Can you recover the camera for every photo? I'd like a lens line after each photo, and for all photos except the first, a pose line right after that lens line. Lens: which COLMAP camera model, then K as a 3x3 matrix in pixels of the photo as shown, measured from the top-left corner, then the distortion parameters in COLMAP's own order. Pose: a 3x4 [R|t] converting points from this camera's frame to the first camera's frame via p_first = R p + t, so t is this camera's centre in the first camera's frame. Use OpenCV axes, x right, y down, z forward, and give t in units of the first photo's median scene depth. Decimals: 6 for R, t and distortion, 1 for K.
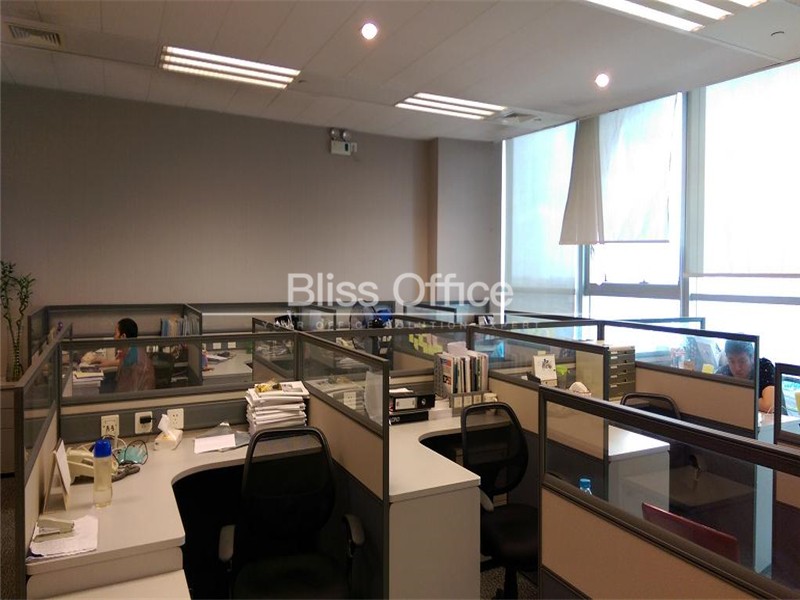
lens RADIAL K [[568.1, 0, 400.6], [0, 568.1, 291.6], [0, 0, 1]] dist [0.074280, -0.103732]
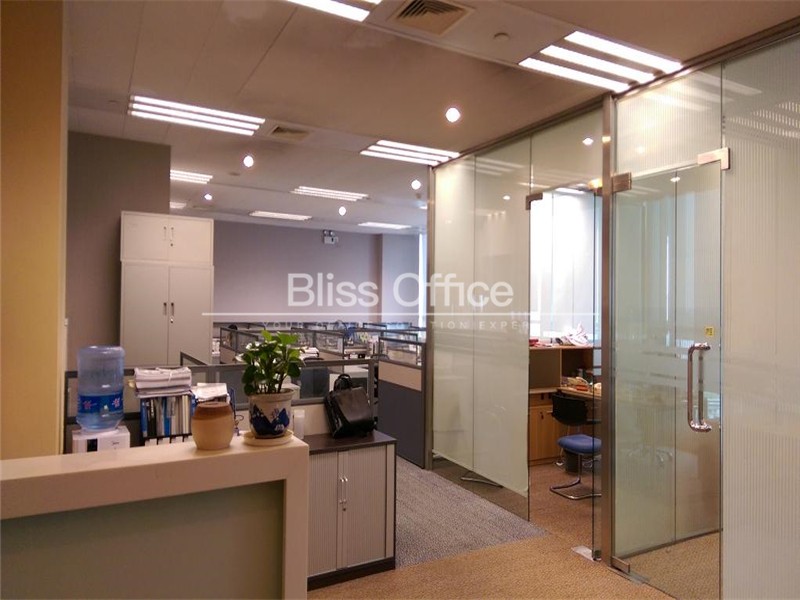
lens RADIAL K [[553.3, 0, 400.0], [0, 553.3, 300.0], [0, 0, 1]] dist [0.073517, -0.095127]
pose [[0.999614, 0.002952, 0.027639, 0.083976], [-0.001955, 0.999348, -0.036051, 0.011597], [-0.027728, 0.035983, 0.998968, -0.890474]]
